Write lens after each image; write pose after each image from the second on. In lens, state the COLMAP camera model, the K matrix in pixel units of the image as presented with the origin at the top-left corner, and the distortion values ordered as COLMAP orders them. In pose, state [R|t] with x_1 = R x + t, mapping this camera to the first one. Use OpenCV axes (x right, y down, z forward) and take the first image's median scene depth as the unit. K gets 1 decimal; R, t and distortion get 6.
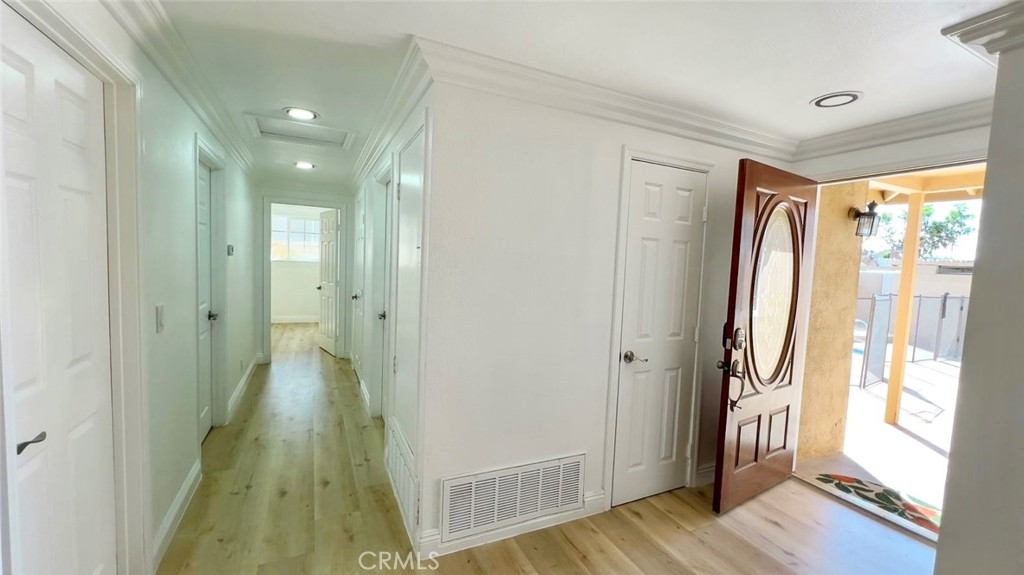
lens RADIAL K [[412.9, 0, 512.8], [0, 412.9, 290.9], [0, 0, 1]] dist [-0.009152, -0.000070]
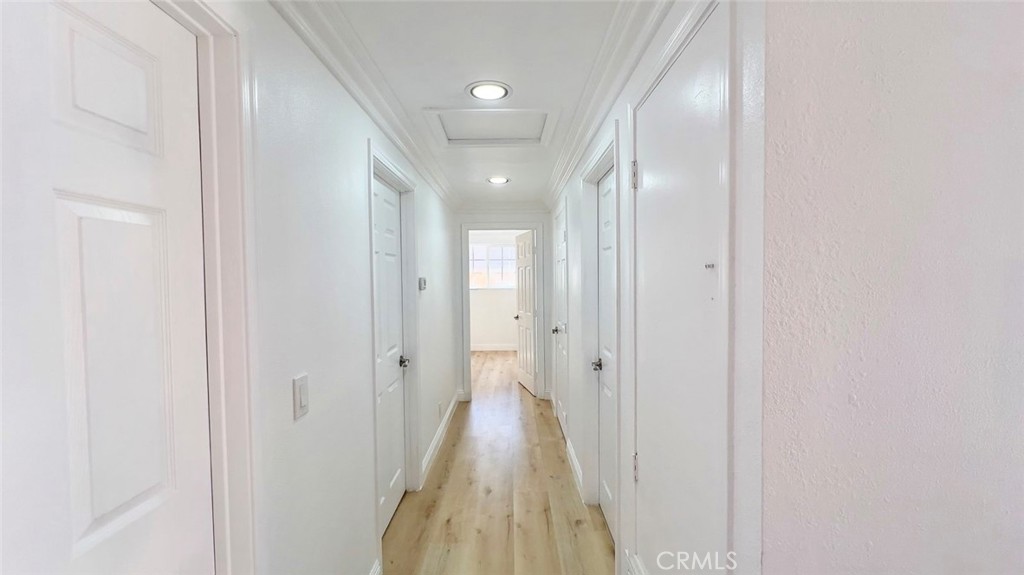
lens RADIAL K [[412.9, 0, 511.9], [0, 412.9, 286.2], [0, 0, 1]] dist [-0.009152, -0.000070]
pose [[0.899710, -0.045227, -0.434139, -0.130237], [0.019894, 0.997833, -0.062723, -0.032806], [0.436035, 0.047796, 0.898659, 0.278358]]
